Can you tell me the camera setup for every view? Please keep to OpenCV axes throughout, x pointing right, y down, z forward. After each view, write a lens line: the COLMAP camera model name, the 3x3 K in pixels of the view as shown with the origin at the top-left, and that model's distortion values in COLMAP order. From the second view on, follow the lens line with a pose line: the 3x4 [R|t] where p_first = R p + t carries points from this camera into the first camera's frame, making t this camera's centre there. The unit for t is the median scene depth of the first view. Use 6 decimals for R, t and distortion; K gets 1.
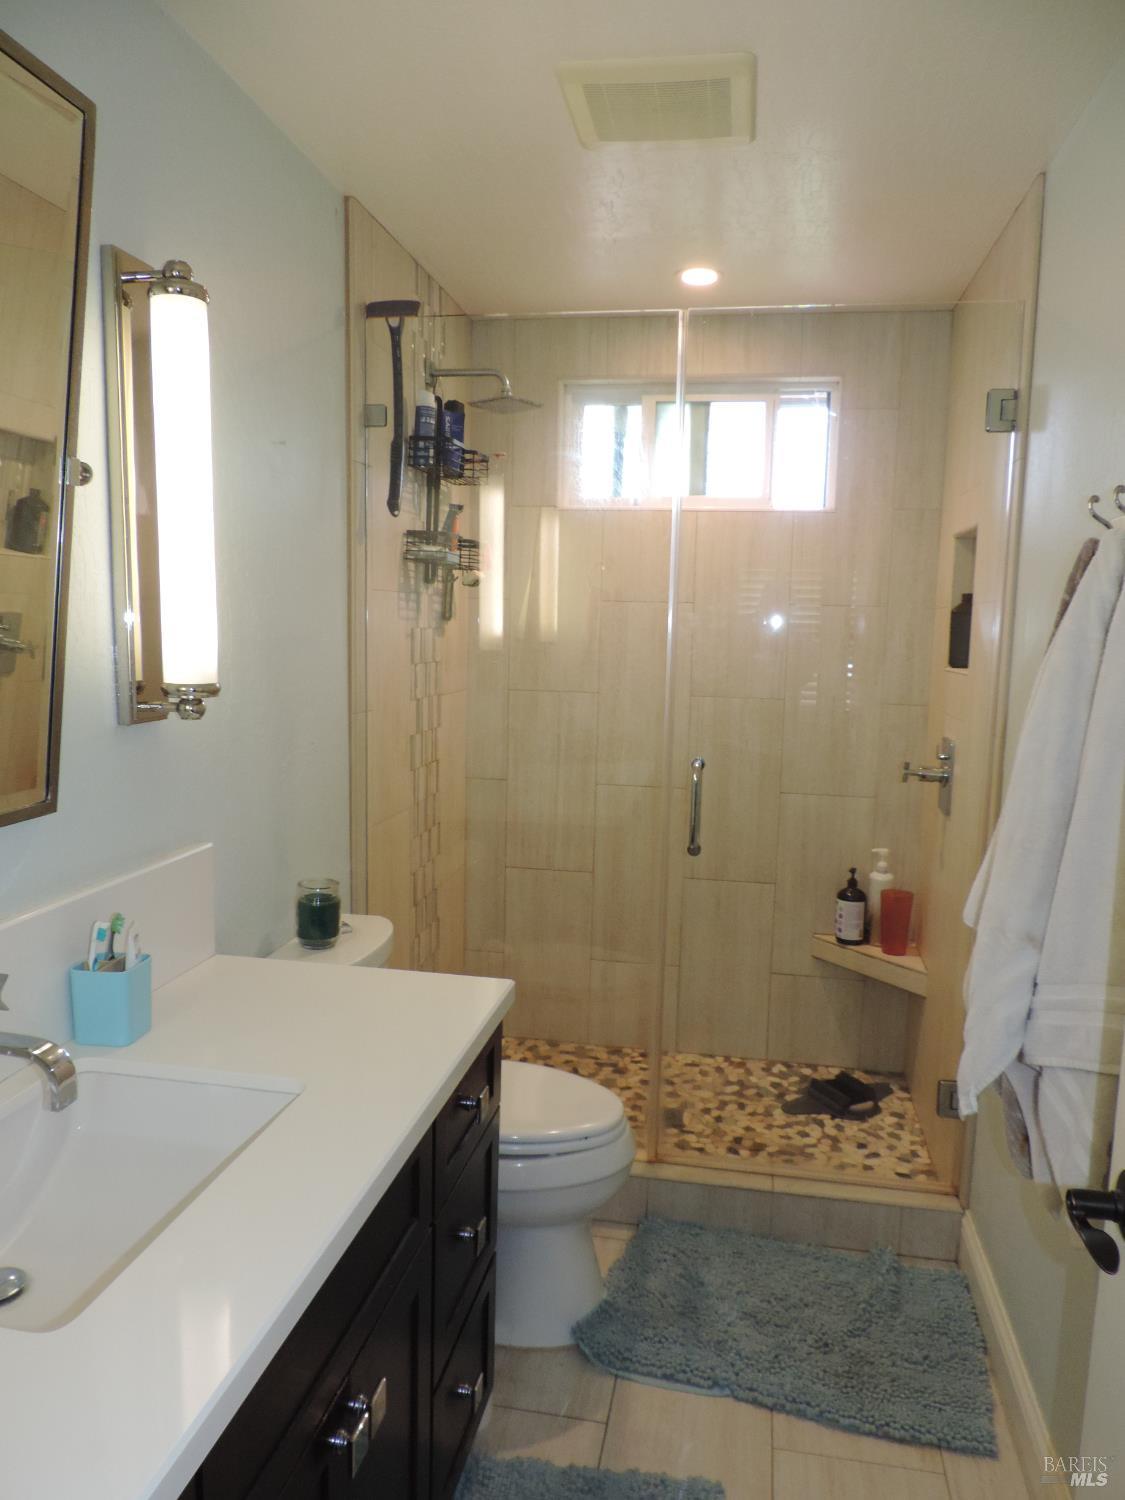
lens RADIAL K [[1063.2, 0, 562.5], [0, 1063.2, 750.0], [0, 0, 1]] dist [-0.016773, -0.006022]
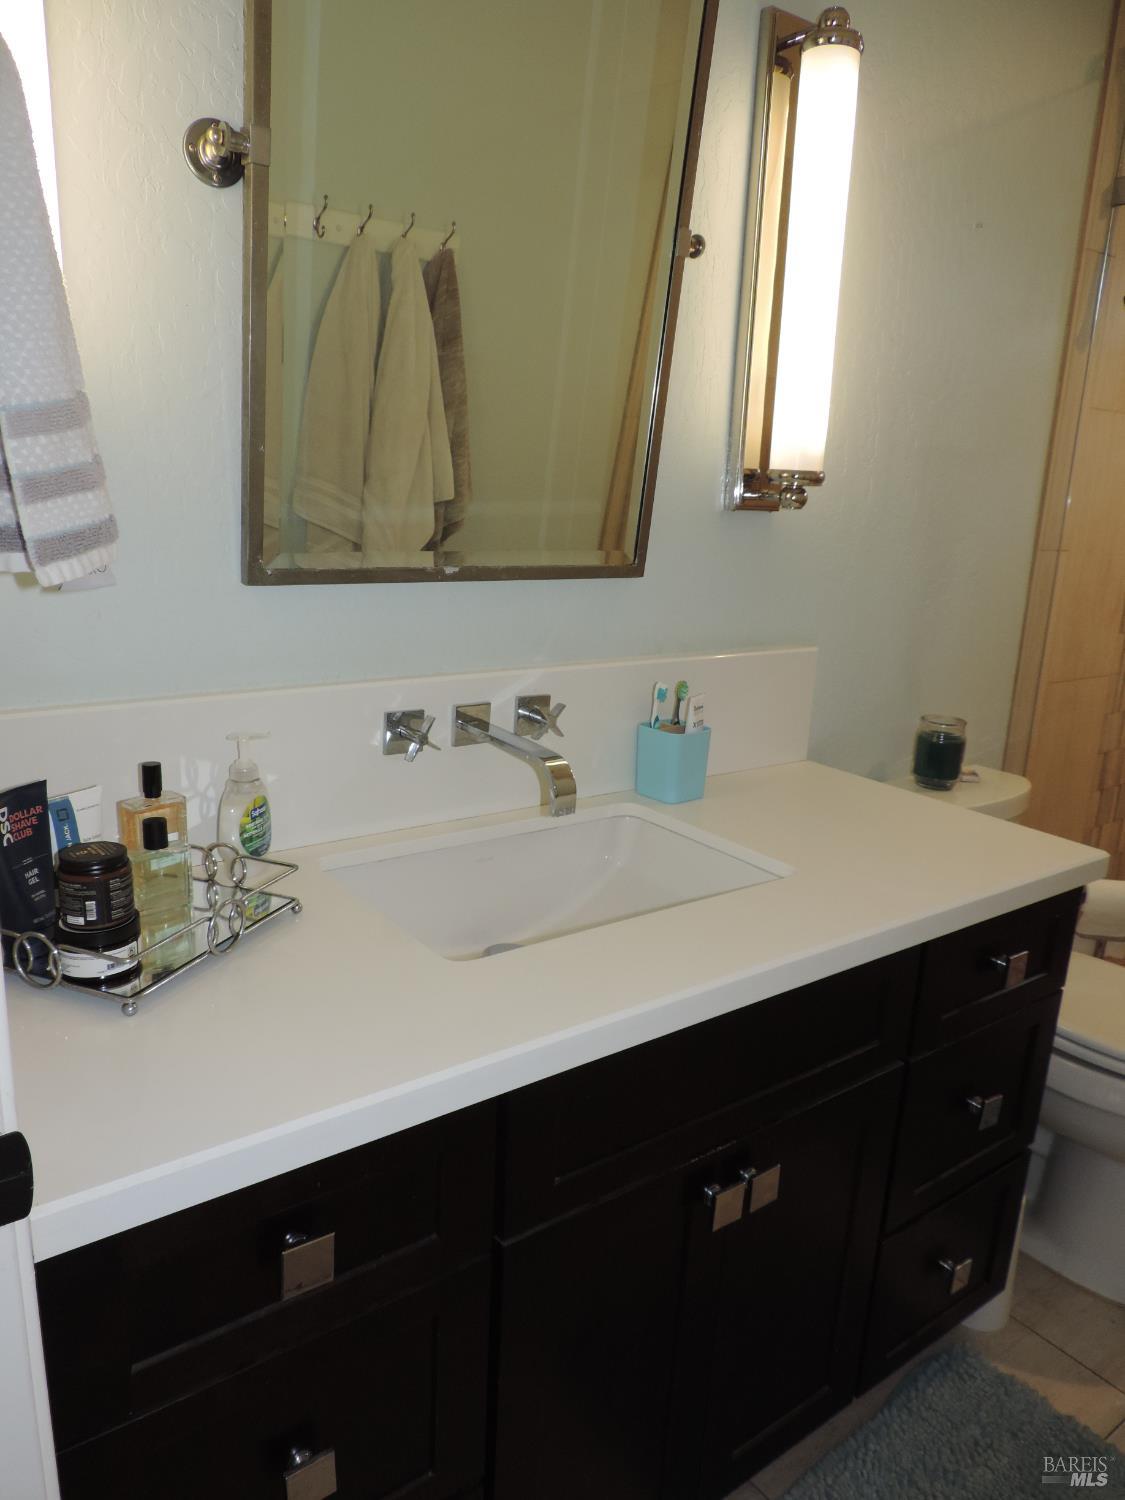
lens RADIAL K [[1063.5, 0, 562.5], [0, 1063.5, 750.0], [0, 0, 1]] dist [-0.007394, -0.014615]
pose [[0.739587, 0.186423, -0.646728, 0.176255], [-0.118578, 0.981937, 0.147444, 0.072031], [0.662533, -0.032360, 0.748334, 0.107498]]
